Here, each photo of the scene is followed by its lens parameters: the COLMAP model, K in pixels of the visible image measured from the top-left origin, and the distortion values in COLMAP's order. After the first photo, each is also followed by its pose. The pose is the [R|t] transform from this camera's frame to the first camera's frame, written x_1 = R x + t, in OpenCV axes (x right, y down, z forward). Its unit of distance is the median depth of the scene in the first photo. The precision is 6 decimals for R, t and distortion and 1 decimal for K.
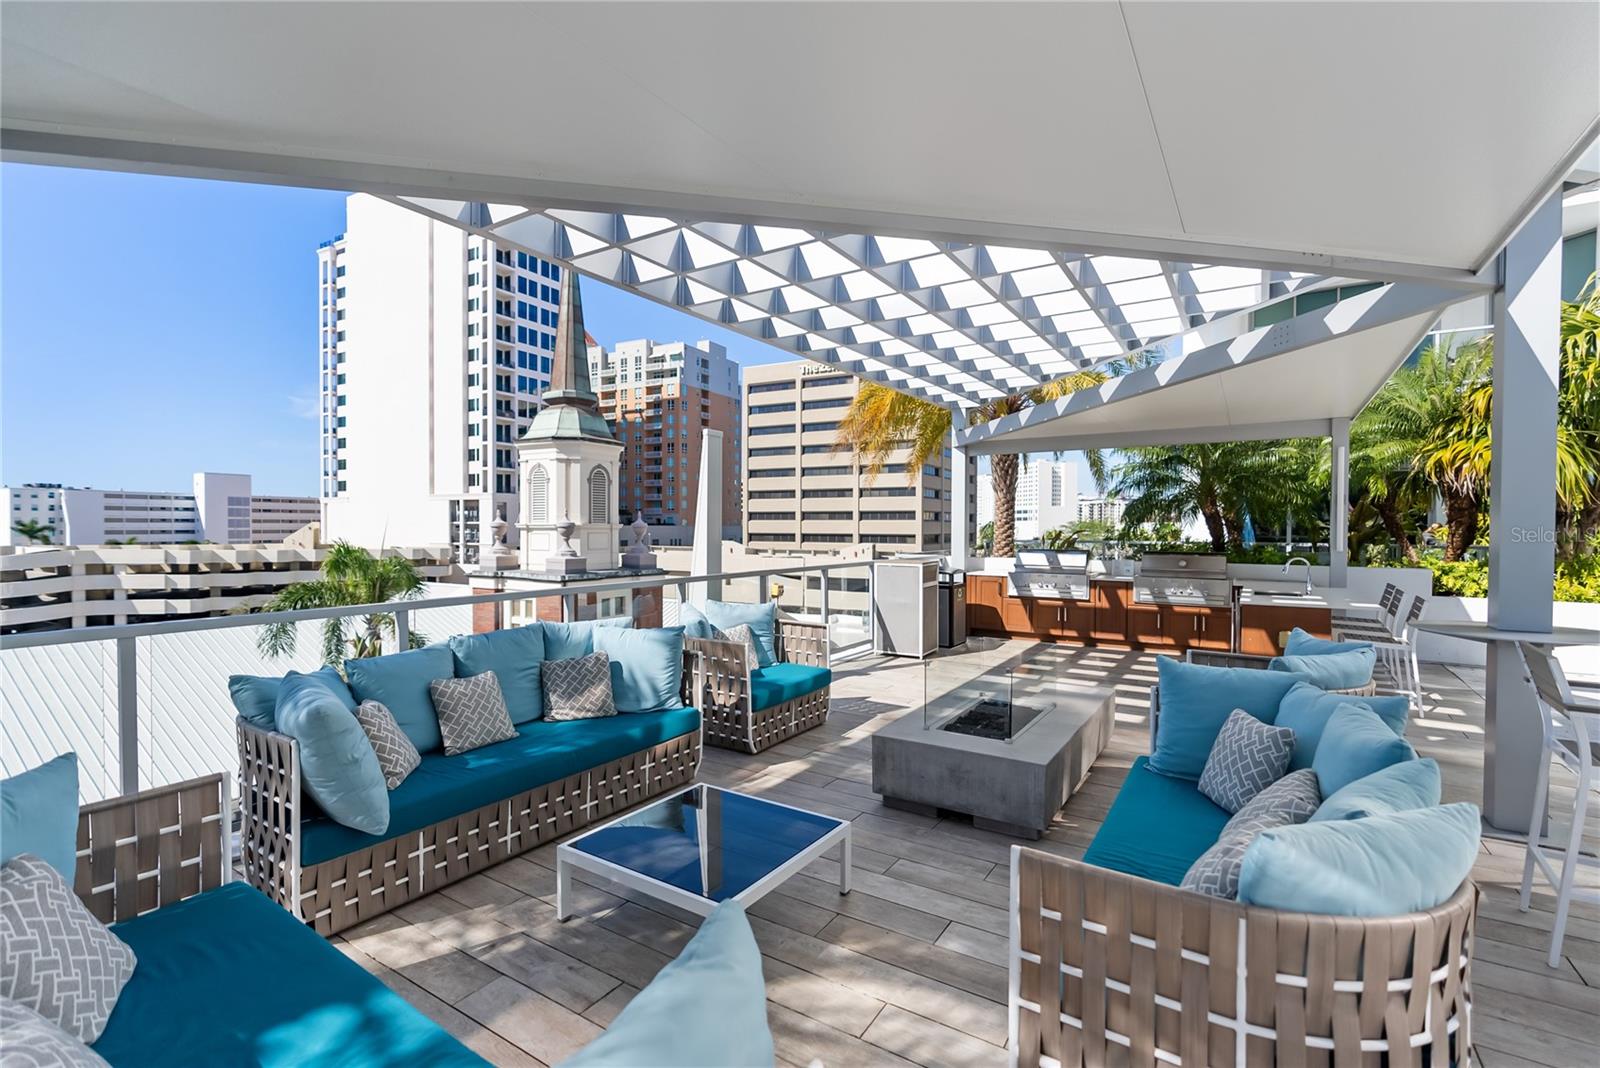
lens RADIAL K [[715.2, 0, 796.6], [0, 715.2, 537.1], [0, 0, 1]] dist [-0.001725, 0.000587]
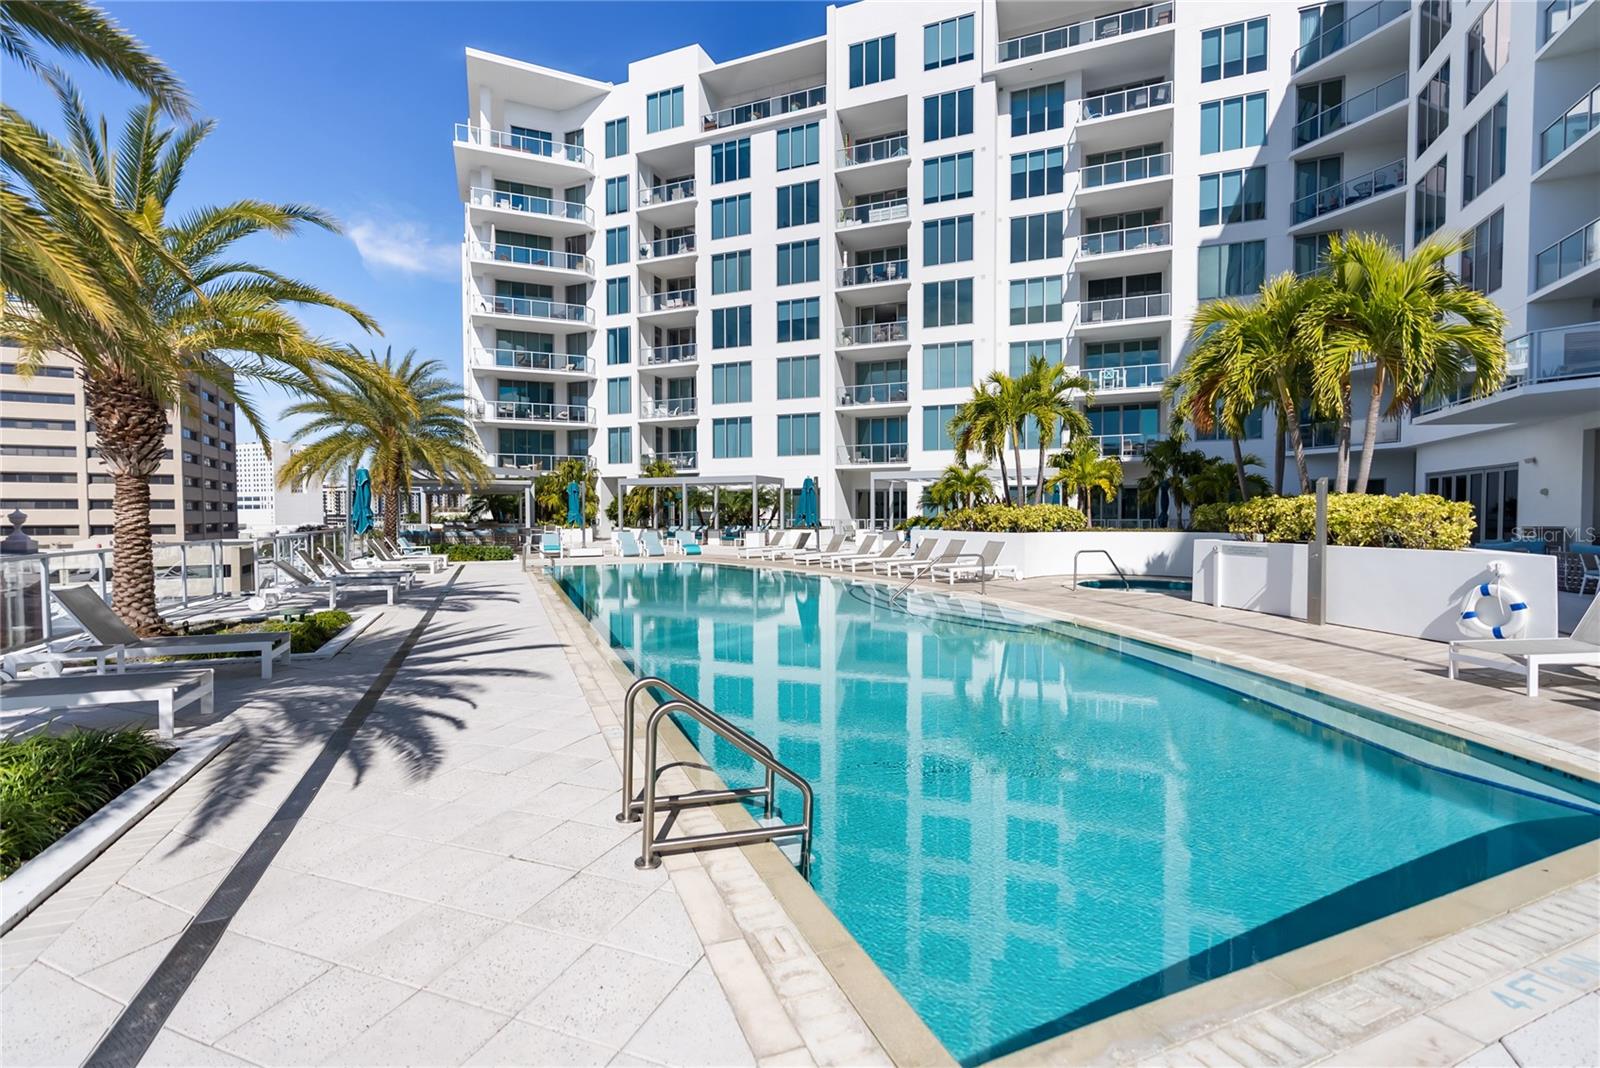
lens RADIAL K [[718.4, 0, 800.0], [0, 718.4, 534.0], [0, 0, 1]] dist [-0.001660, 0.001507]
pose [[0.565045, -0.027304, 0.824608, -0.144152], [0.017540, 0.999624, 0.021079, 0.003382], [-0.824873, 0.002553, 0.565312, -0.219784]]
